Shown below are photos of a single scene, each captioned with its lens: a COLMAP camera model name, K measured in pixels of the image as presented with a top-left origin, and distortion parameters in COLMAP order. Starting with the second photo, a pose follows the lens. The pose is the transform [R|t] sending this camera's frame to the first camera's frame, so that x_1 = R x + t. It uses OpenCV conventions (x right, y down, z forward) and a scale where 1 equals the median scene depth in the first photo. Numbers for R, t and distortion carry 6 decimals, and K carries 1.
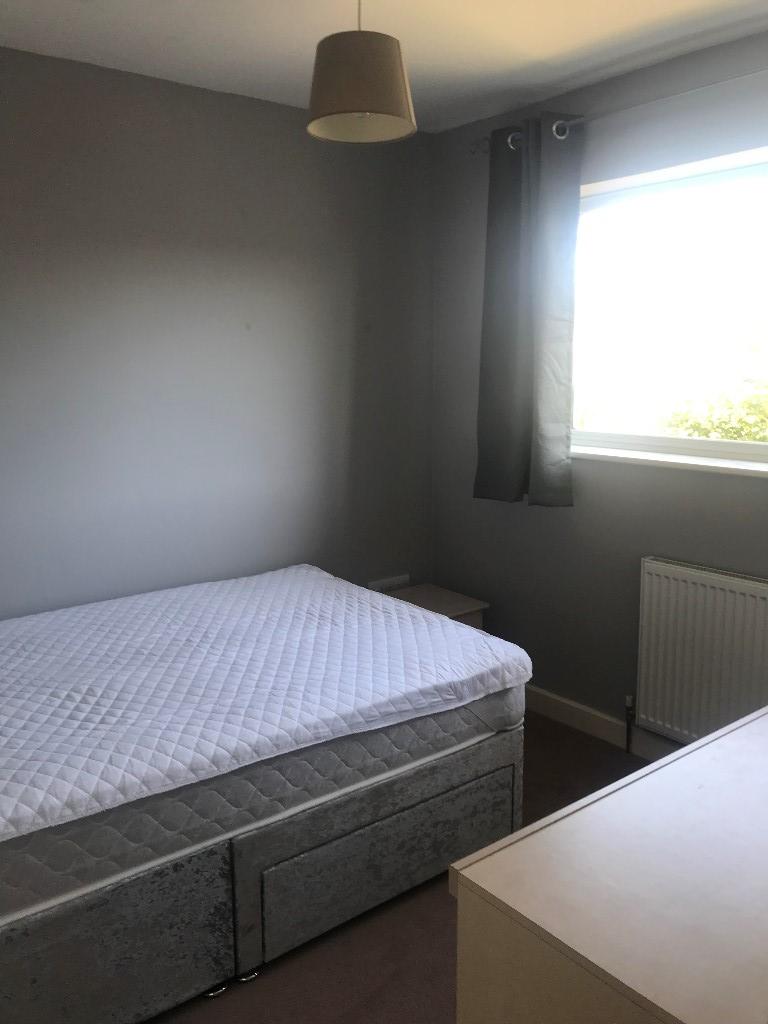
lens RADIAL K [[845.3, 0, 387.3], [0, 845.3, 494.6], [0, 0, 1]] dist [0.014955, 0.008771]
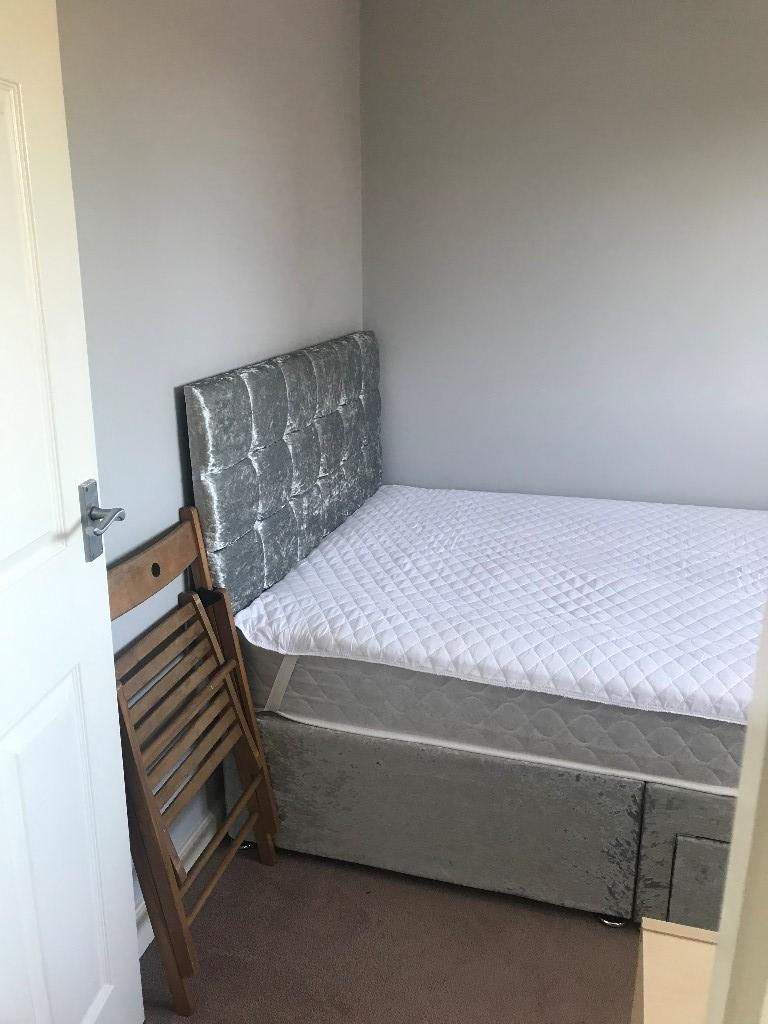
lens RADIAL K [[845.3, 0, 387.3], [0, 845.3, 494.6], [0, 0, 1]] dist [0.014955, 0.008771]
pose [[0.600076, 0.236010, -0.764335, 0.264871], [-0.142501, 0.971743, 0.188176, -0.021349], [0.787148, -0.004002, 0.616751, 0.225783]]
